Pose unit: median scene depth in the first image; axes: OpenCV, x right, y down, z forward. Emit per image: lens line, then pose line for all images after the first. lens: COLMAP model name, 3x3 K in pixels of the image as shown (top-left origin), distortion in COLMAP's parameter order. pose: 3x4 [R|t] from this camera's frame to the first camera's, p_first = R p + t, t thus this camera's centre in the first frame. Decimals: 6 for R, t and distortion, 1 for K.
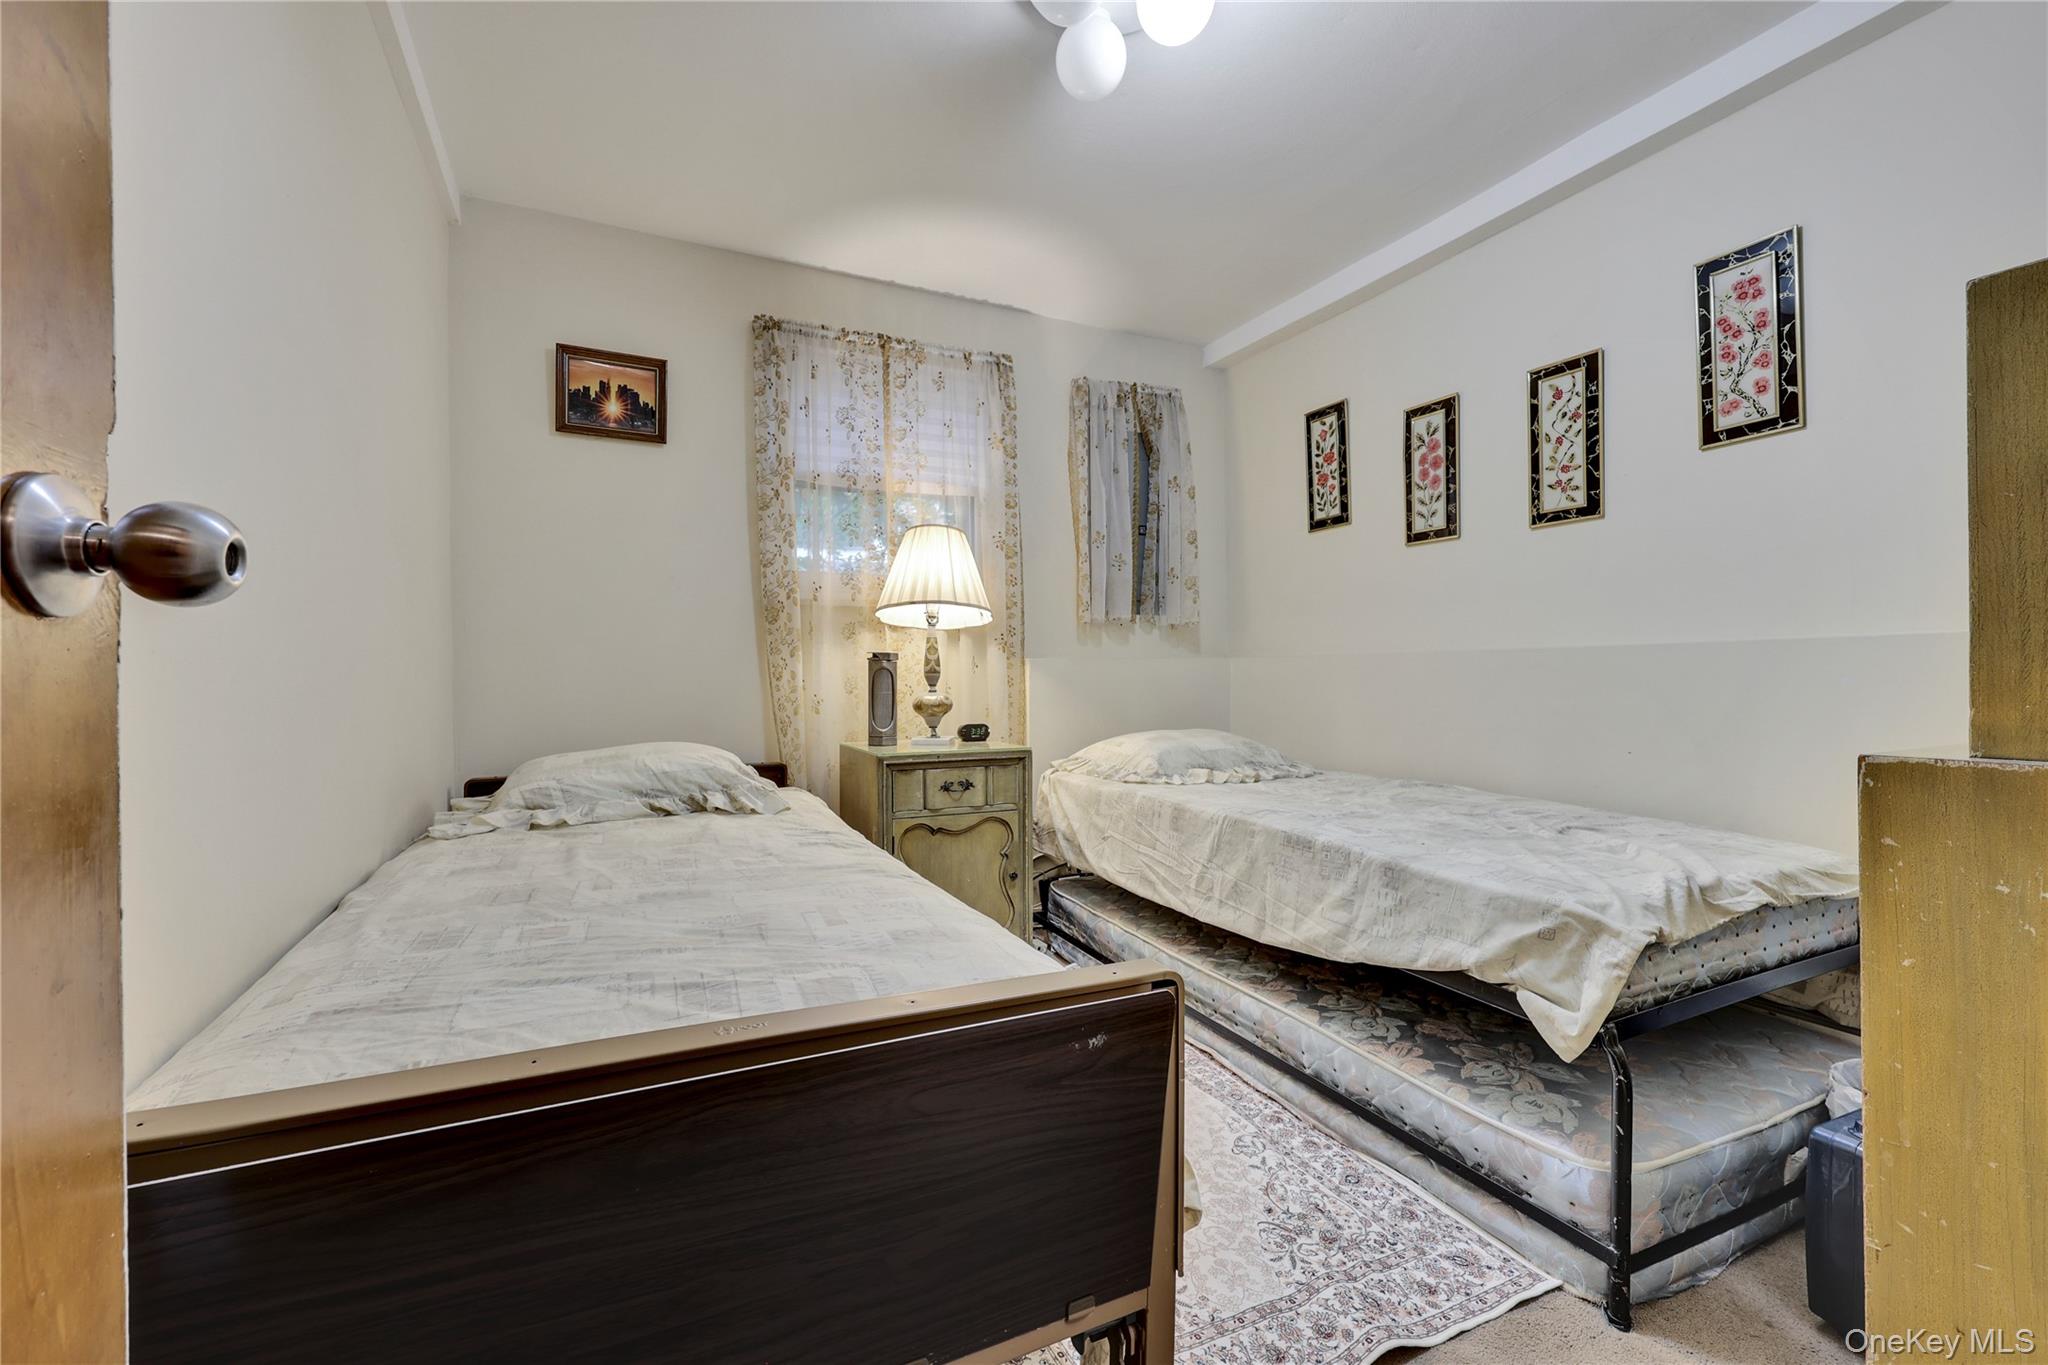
lens RADIAL K [[852.4, 0, 1012.0], [0, 852.4, 690.1], [0, 0, 1]] dist [0.001127, 0.000099]
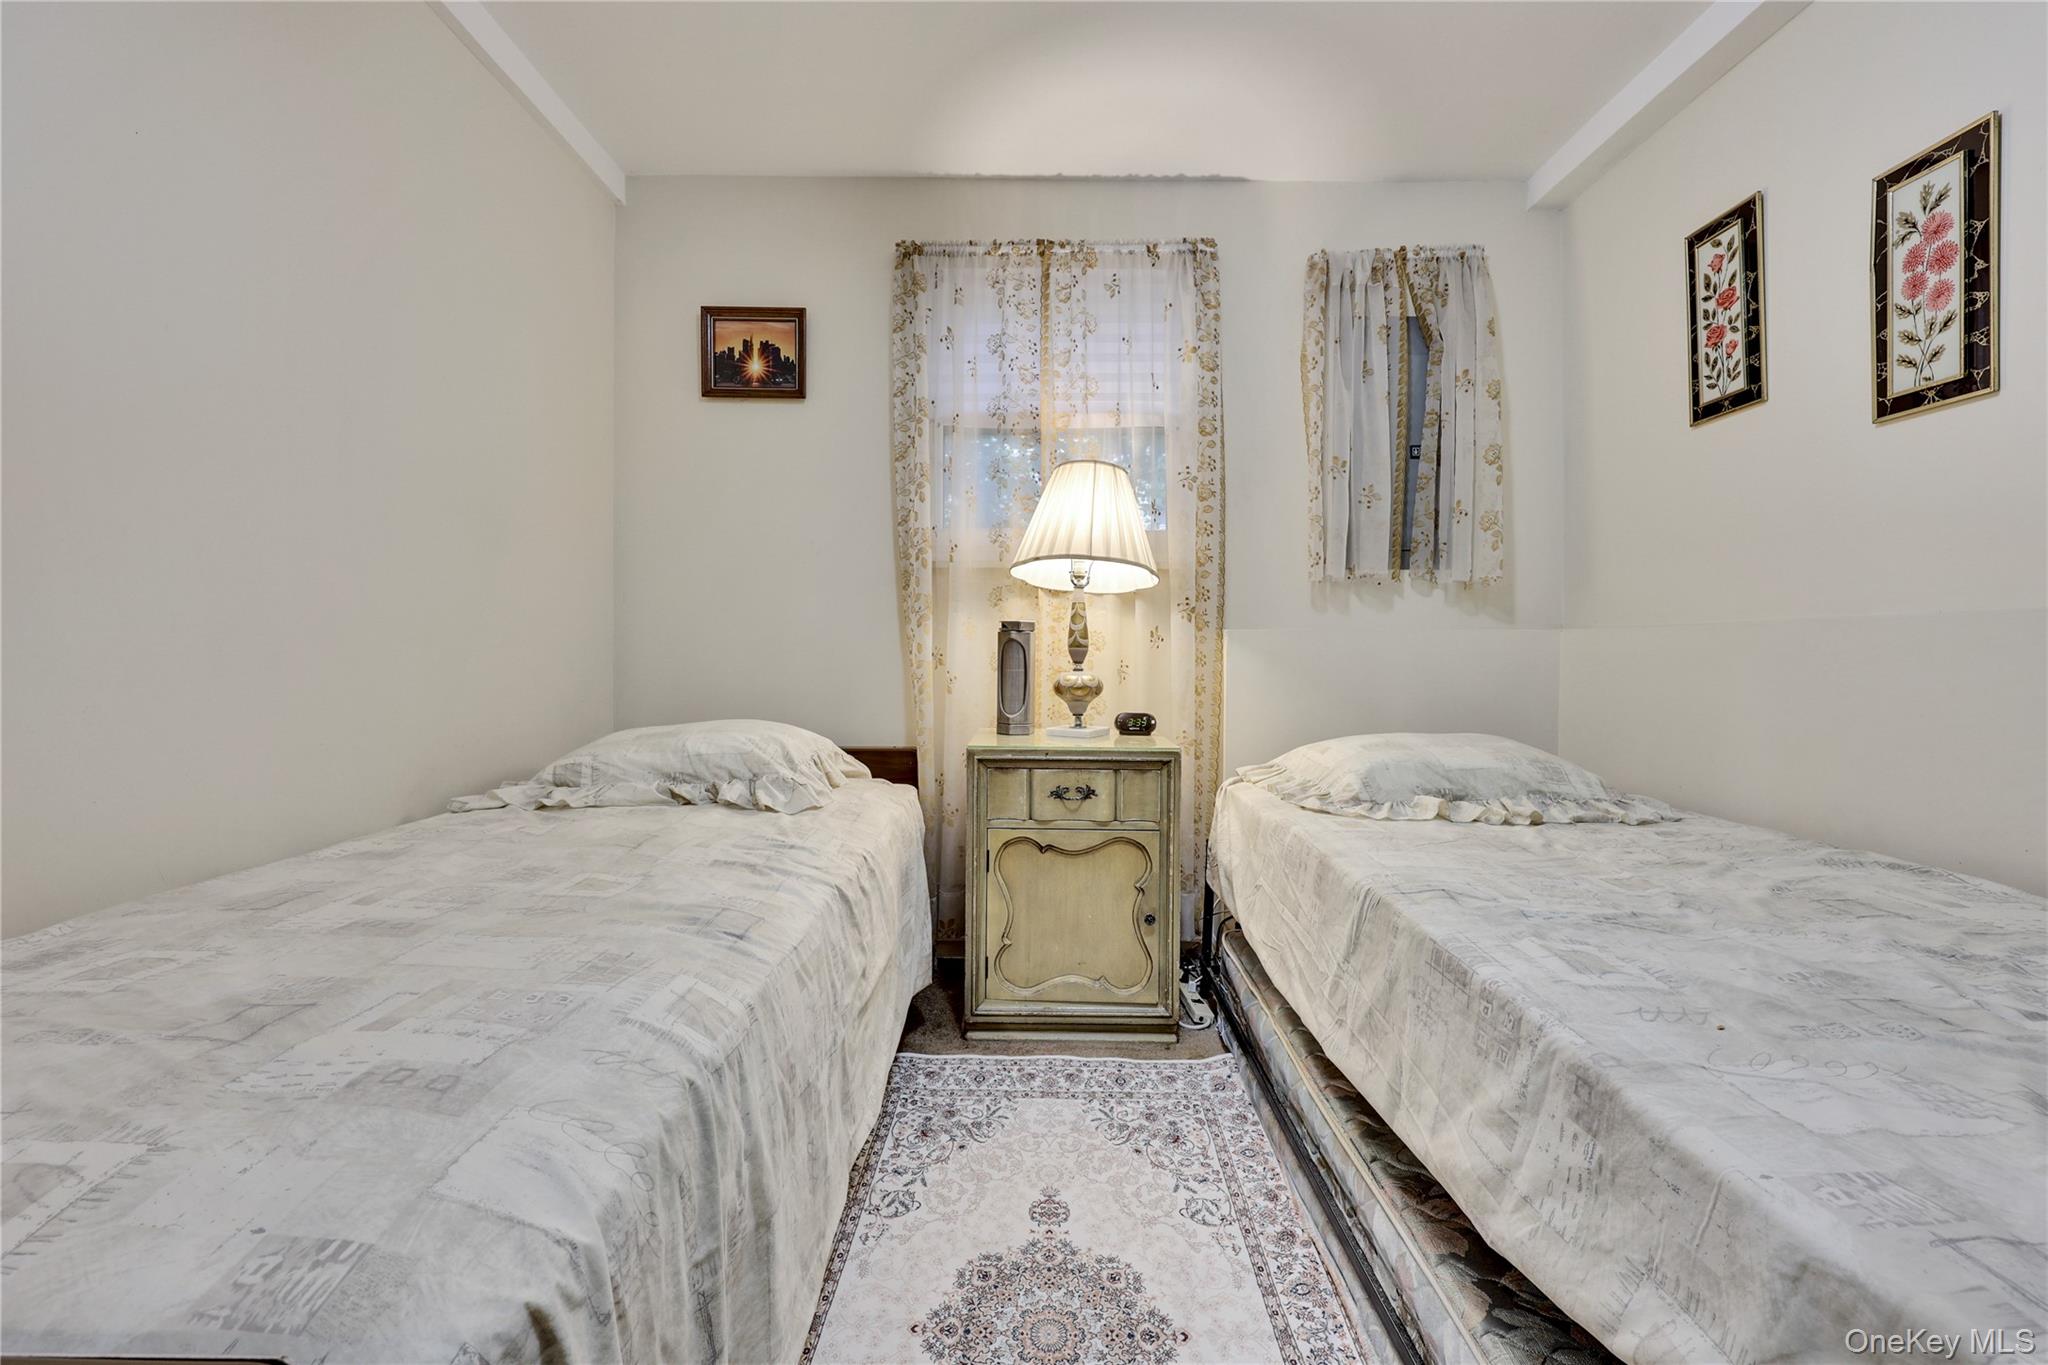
lens RADIAL K [[836.1, 0, 1042.9], [0, 836.1, 665.5], [0, 0, 1]] dist [0.001022, -0.000042]
pose [[0.899591, 0.016364, -0.436427, 0.217470], [-0.018277, 0.999833, -0.000185, -0.002016], [0.436351, 0.008143, 0.899740, 0.277894]]
